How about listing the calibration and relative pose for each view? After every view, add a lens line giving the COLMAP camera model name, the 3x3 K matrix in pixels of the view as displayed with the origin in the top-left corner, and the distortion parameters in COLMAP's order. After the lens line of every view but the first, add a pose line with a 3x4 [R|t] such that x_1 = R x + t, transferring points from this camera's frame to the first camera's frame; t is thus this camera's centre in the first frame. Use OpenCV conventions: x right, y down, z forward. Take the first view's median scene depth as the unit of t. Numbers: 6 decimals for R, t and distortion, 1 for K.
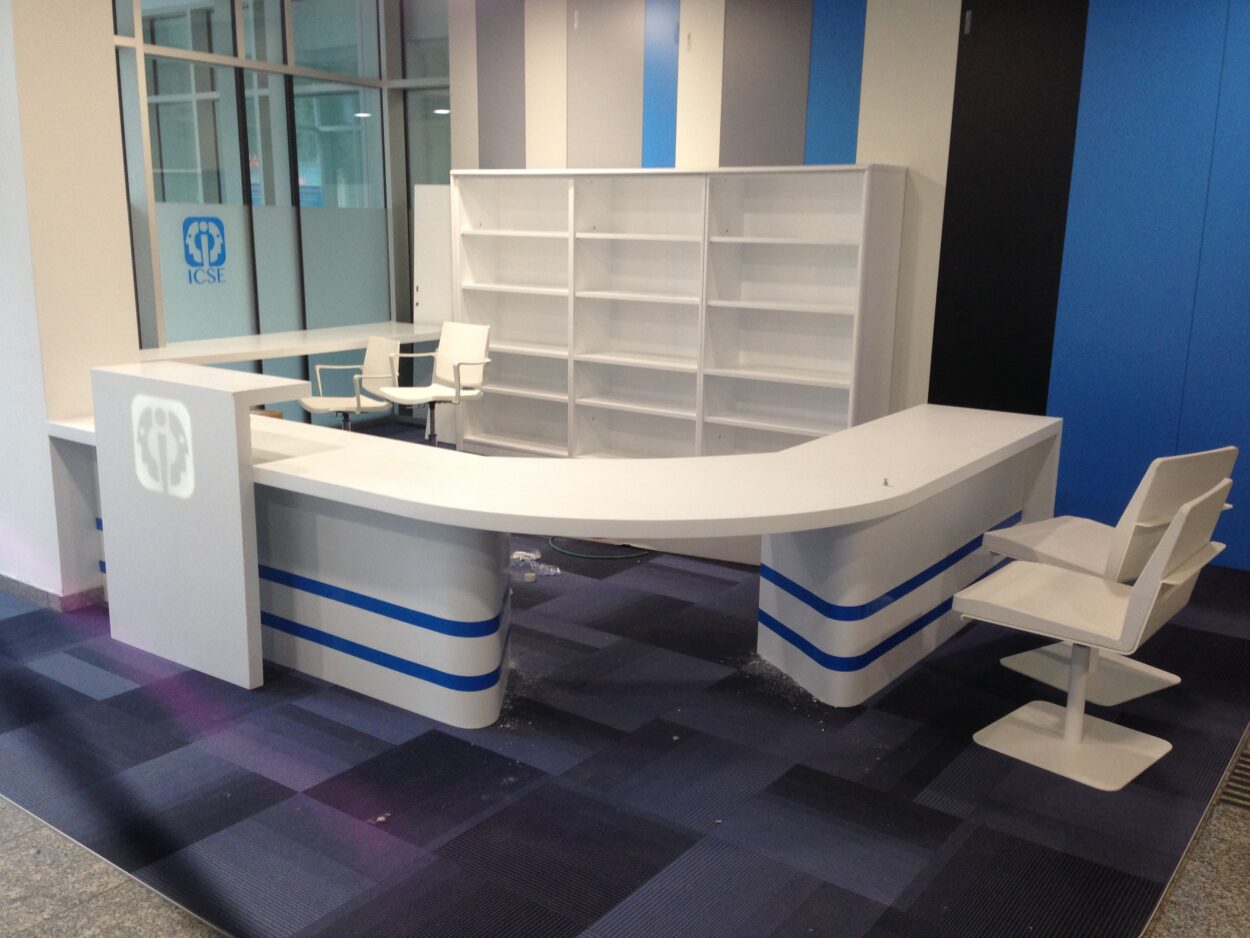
lens RADIAL K [[1143.8, 0, 625.0], [0, 1143.8, 472.7], [0, 0, 1]] dist [0.083744, -0.010284]
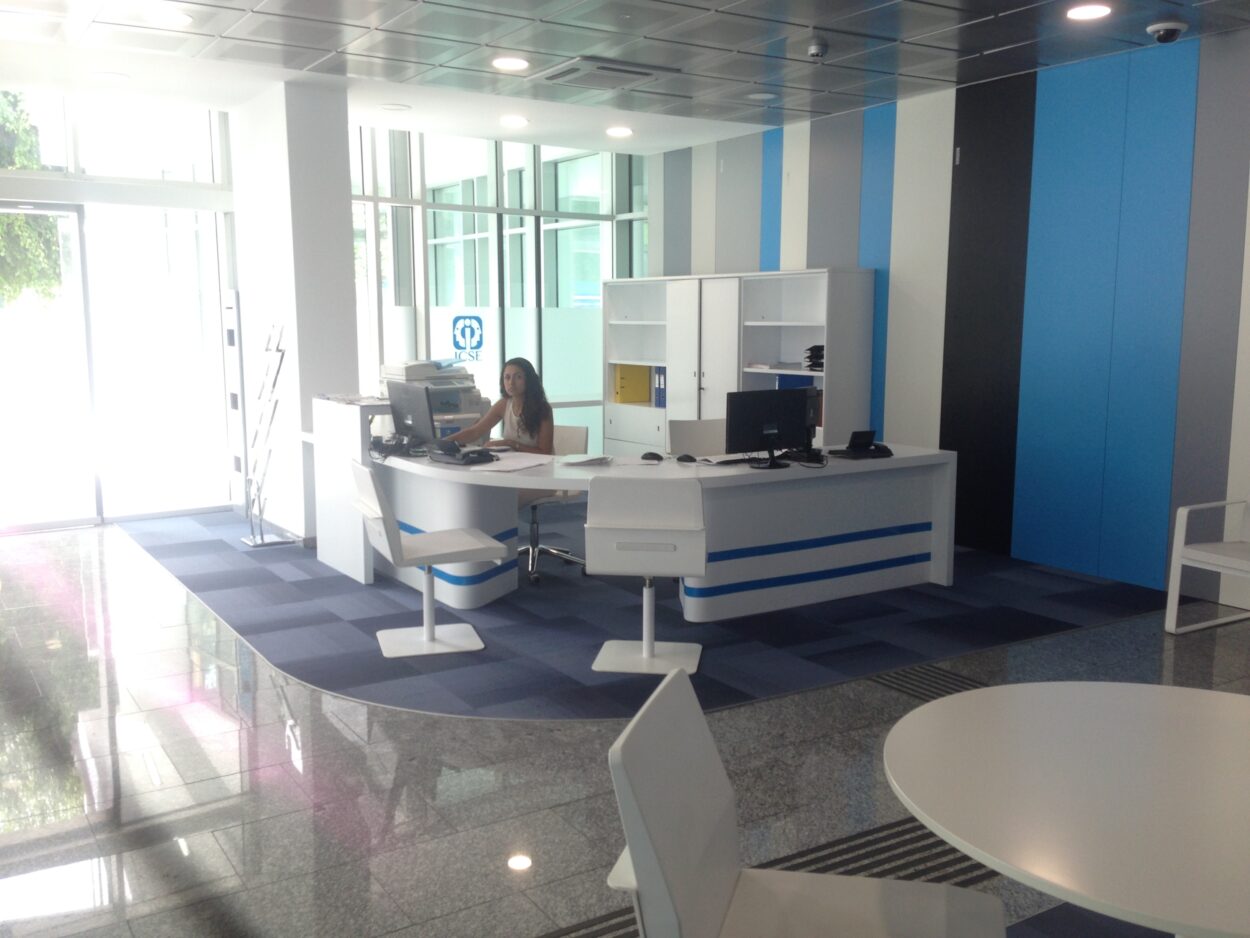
lens RADIAL K [[1144.9, 0, 626.3], [0, 1144.9, 469.2], [0, 0, 1]] dist [0.003827, 0.757270]
pose [[0.932433, 0.035676, -0.359578, 0.418441], [-0.068019, 0.994654, -0.077697, 0.082444], [0.354883, 0.096905, 0.929875, -0.293239]]
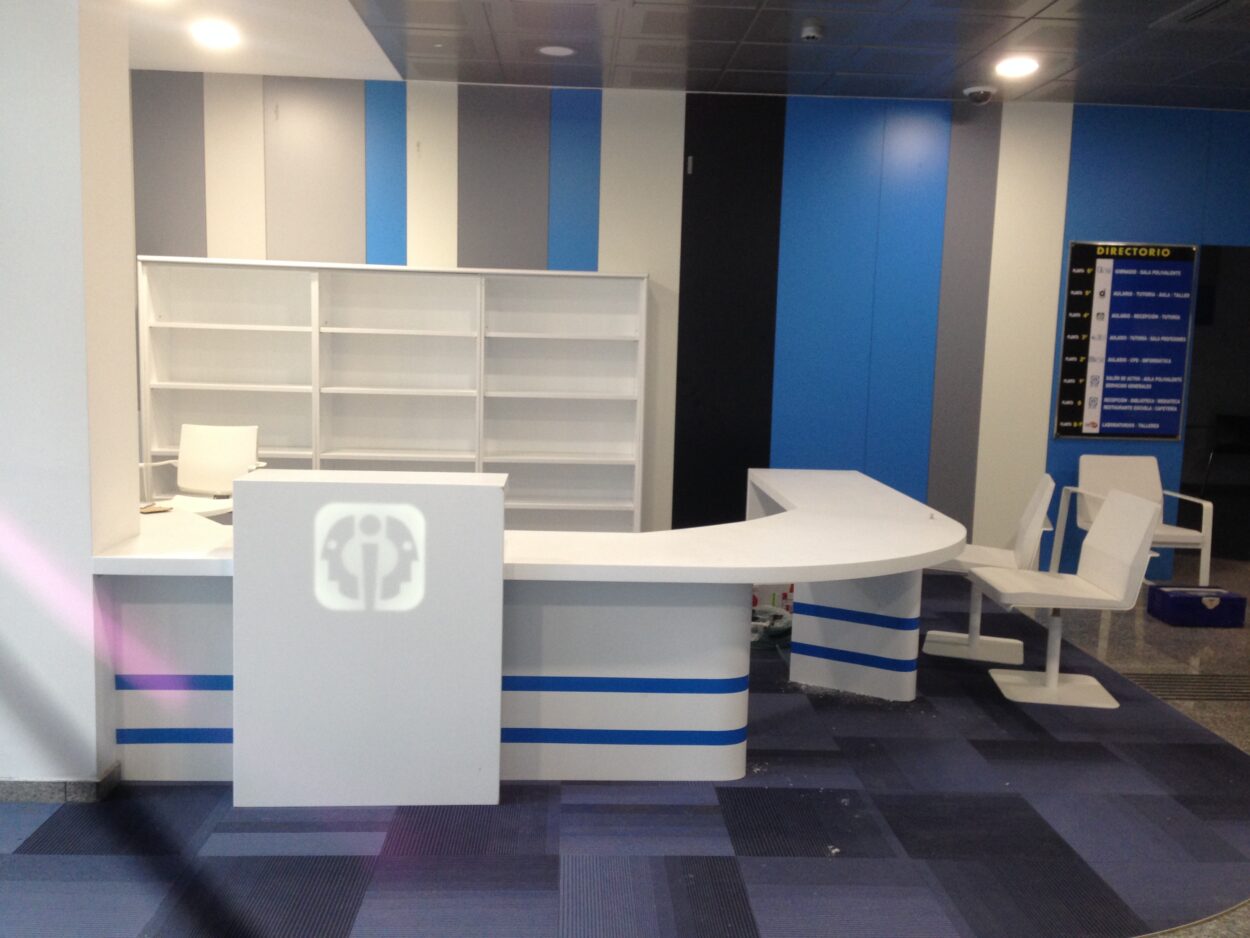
lens RADIAL K [[1156.3, 0, 620.8], [0, 1156.3, 469.0], [0, 0, 1]] dist [0.132930, -0.253477]
pose [[0.777577, -0.066583, 0.625252, -0.543855], [0.123211, 0.991235, -0.047671, -0.016078], [-0.616598, 0.114105, 0.778966, 0.115273]]
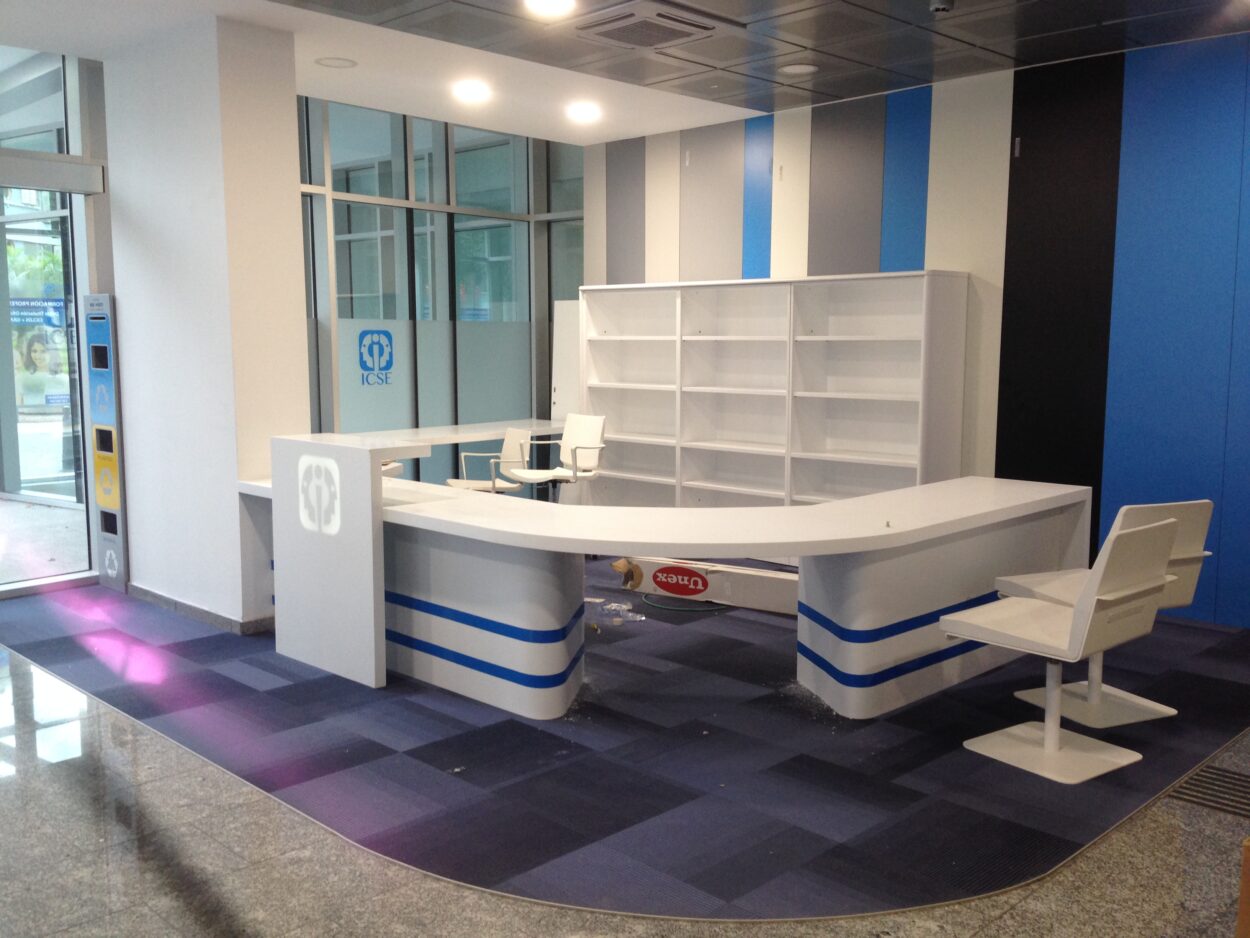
lens RADIAL K [[1143.8, 0, 625.0], [0, 1143.8, 472.7], [0, 0, 1]] dist [0.083744, -0.010284]
pose [[0.988484, 0.003319, -0.151287, 0.086330], [-0.018961, 0.994596, -0.102070, 0.051481], [0.150130, 0.103764, 0.983206, -0.136784]]
